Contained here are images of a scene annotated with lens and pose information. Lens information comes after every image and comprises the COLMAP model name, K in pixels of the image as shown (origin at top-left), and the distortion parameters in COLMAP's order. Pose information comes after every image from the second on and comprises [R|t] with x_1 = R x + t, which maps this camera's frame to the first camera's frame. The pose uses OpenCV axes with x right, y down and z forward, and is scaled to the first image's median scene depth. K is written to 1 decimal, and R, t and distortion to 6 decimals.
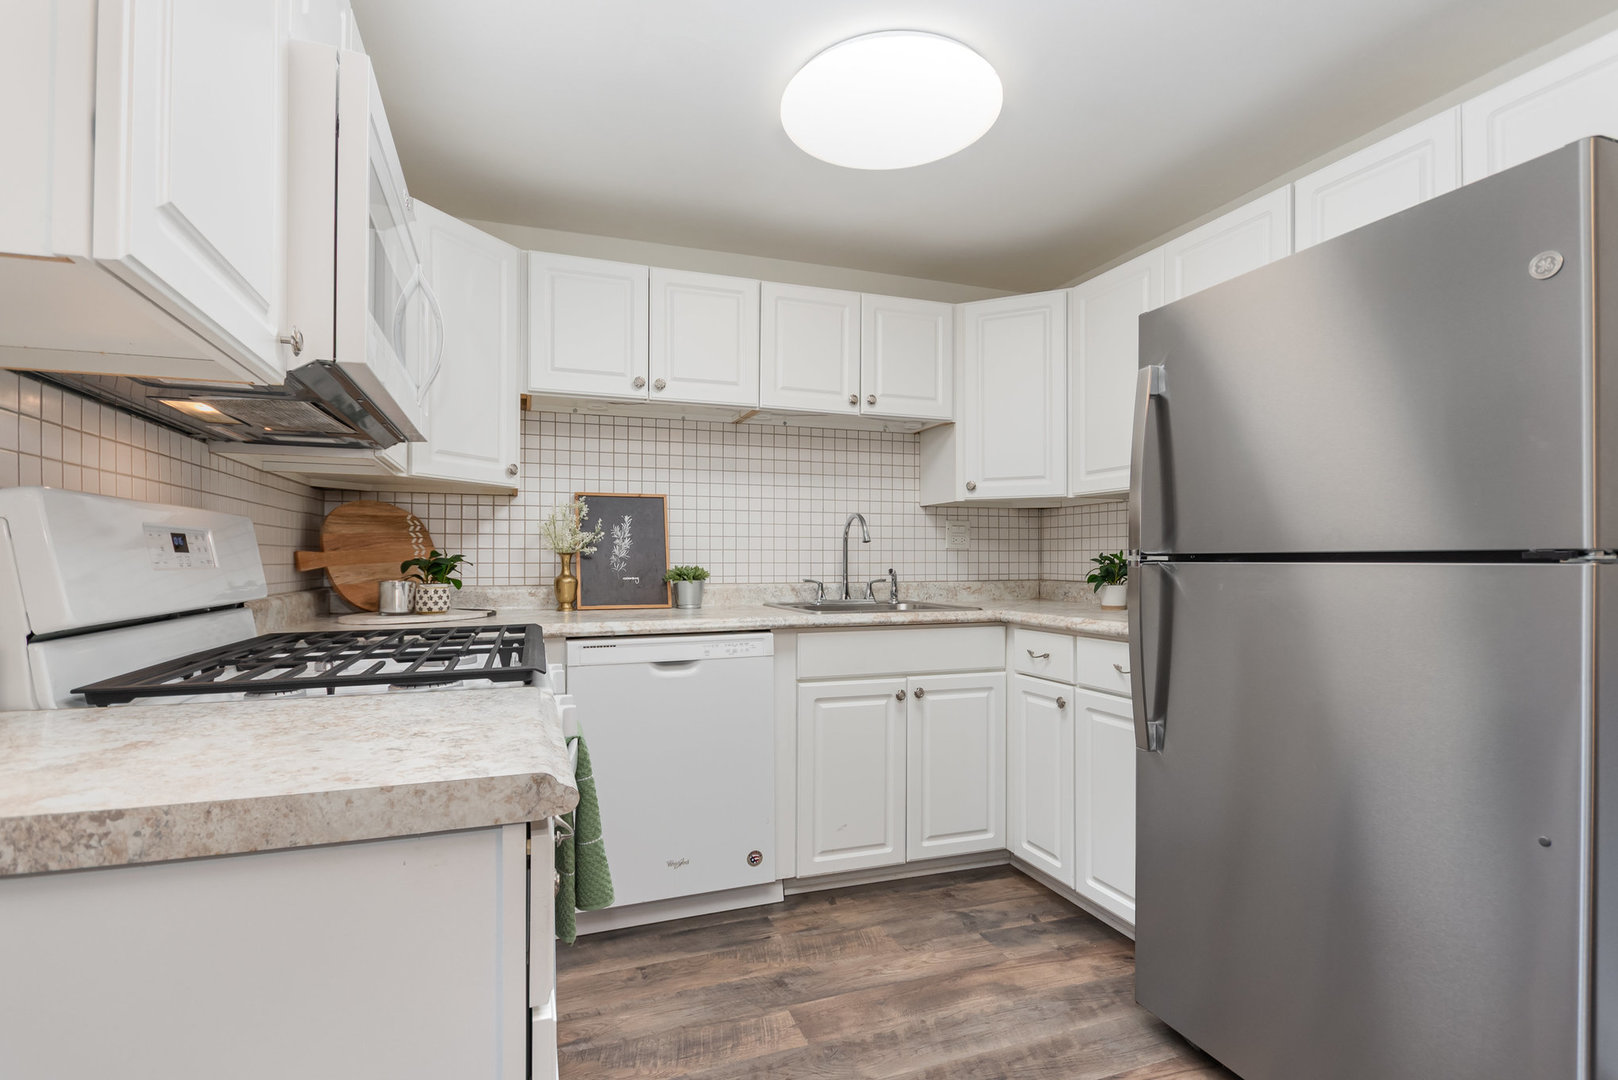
lens RADIAL K [[791.4, 0, 807.0], [0, 791.4, 545.4], [0, 0, 1]] dist [-0.001295, -0.000097]
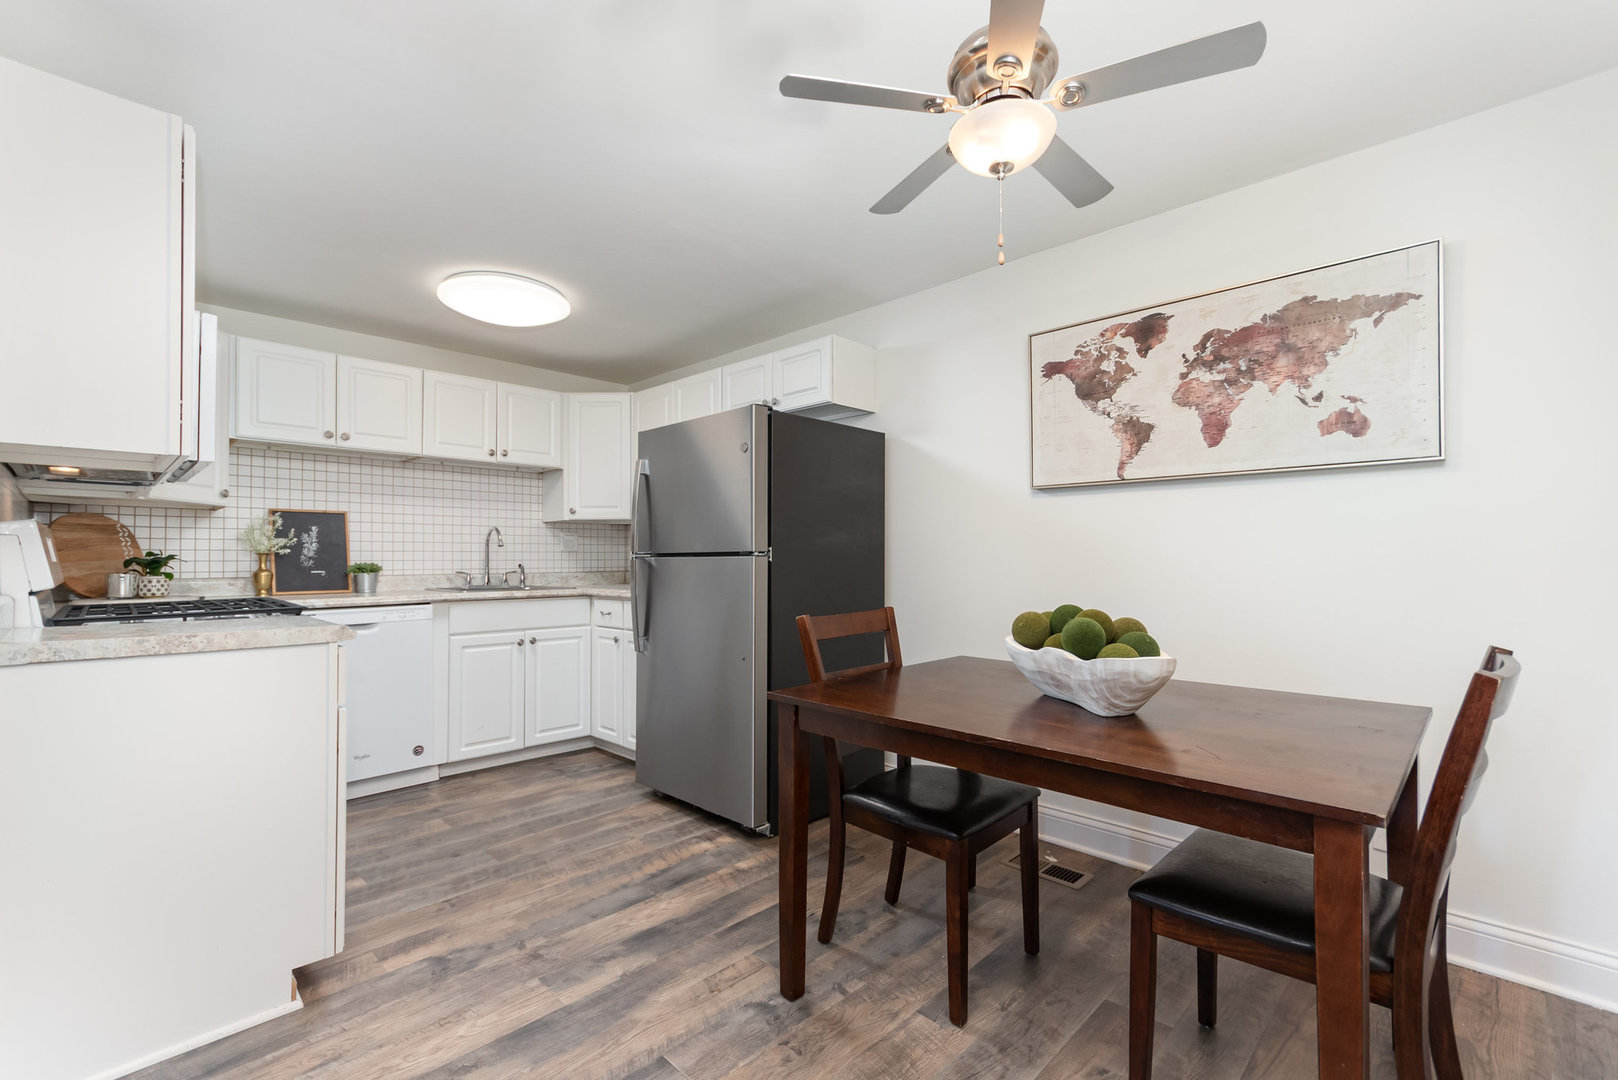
lens RADIAL K [[702.1, 0, 769.1], [0, 702.1, 548.6], [0, 0, 1]] dist [0.011557, 0.000226]
pose [[0.920570, 0.002892, 0.390566, 0.024010], [-0.003400, 0.999994, 0.000609, -0.002458], [-0.390562, -0.001889, 0.920575, -0.491206]]
